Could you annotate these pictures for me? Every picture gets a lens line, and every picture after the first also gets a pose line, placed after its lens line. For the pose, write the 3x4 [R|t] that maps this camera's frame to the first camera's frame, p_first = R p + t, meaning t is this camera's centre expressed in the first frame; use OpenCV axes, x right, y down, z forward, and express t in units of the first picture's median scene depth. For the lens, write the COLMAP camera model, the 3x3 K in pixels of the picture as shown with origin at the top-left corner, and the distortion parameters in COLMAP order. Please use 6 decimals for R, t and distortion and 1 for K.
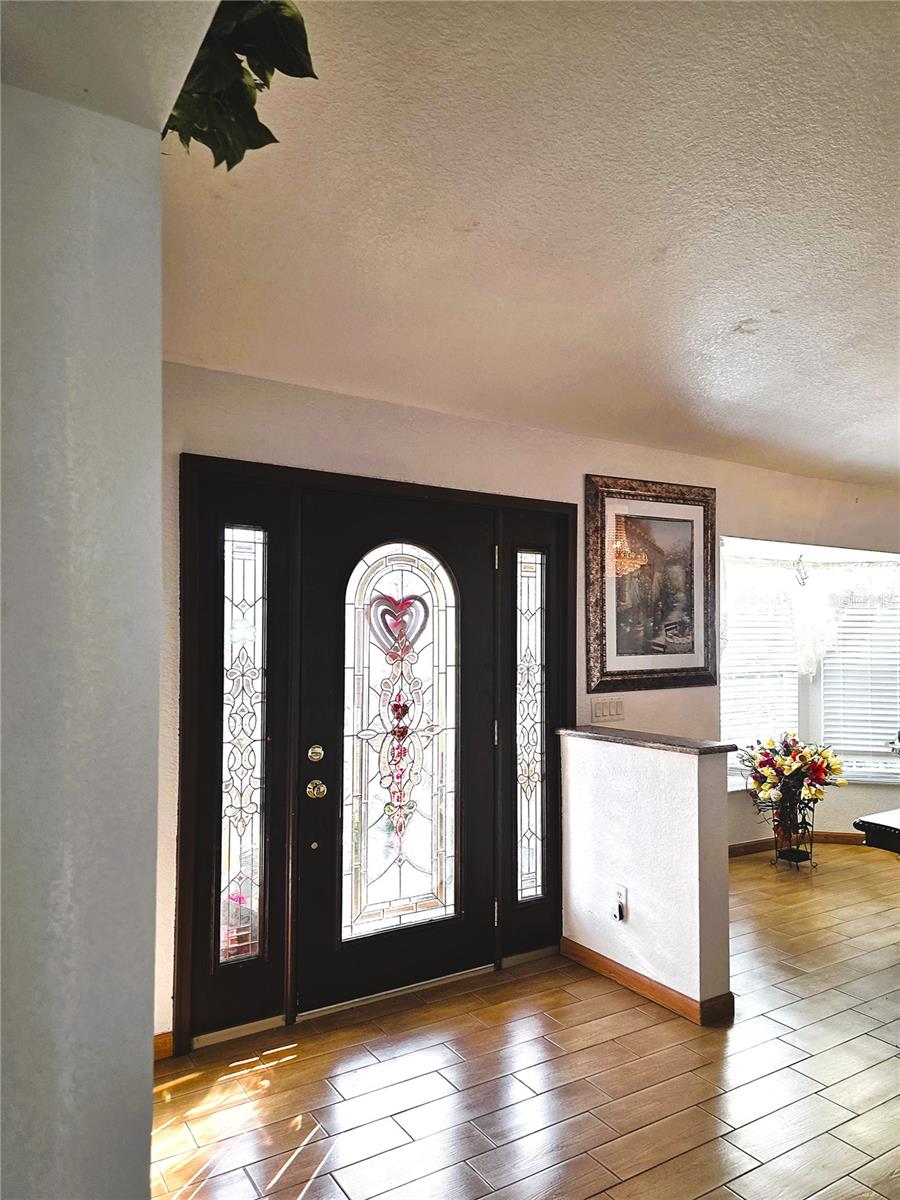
lens RADIAL K [[878.1, 0, 476.5], [0, 878.1, 623.2], [0, 0, 1]] dist [0.139145, -0.070196]
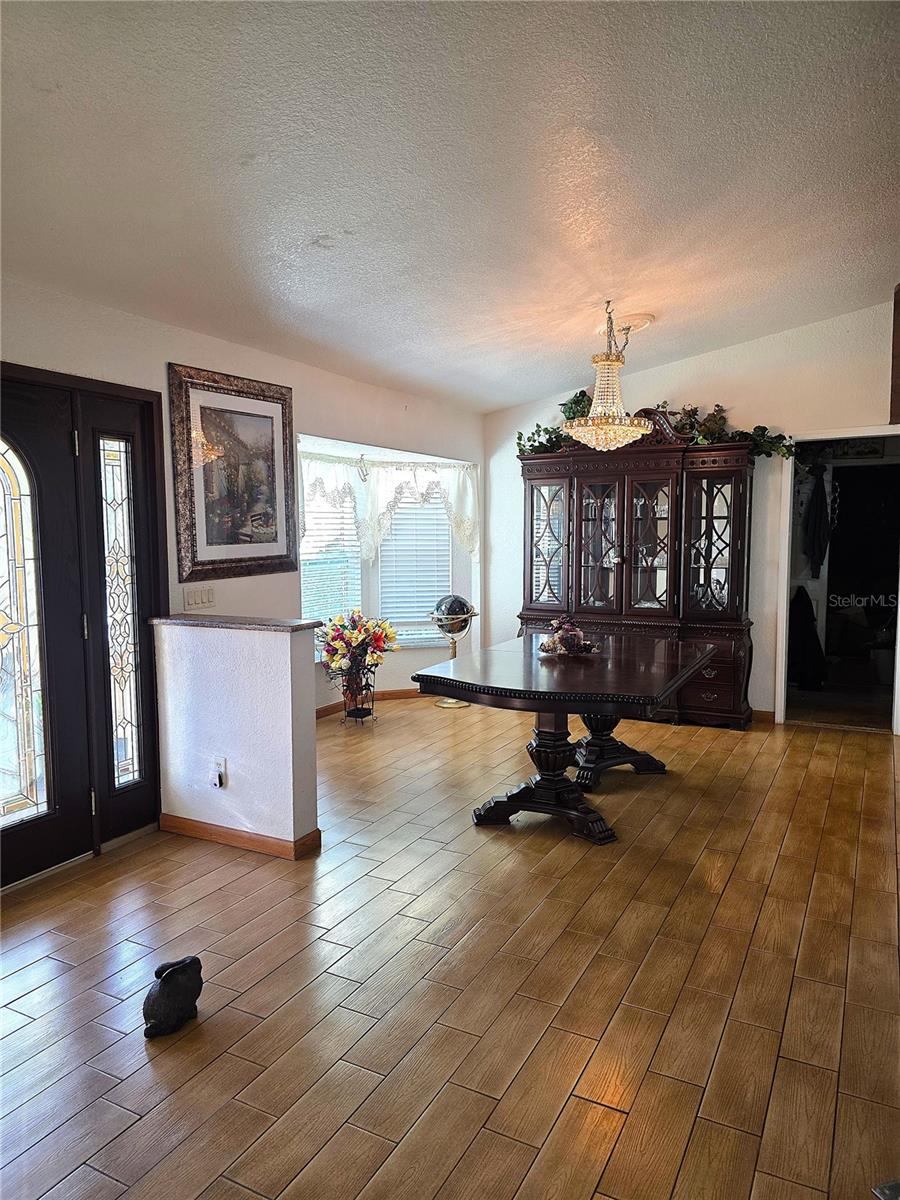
lens RADIAL K [[878.1, 0, 458.3], [0, 878.1, 602.3], [0, 0, 1]] dist [0.139145, -0.070196]
pose [[0.876294, -0.048214, 0.479358, -0.091589], [-0.000294, 0.994926, 0.100608, -0.002235], [-0.481776, -0.088303, 0.871834, -0.064818]]
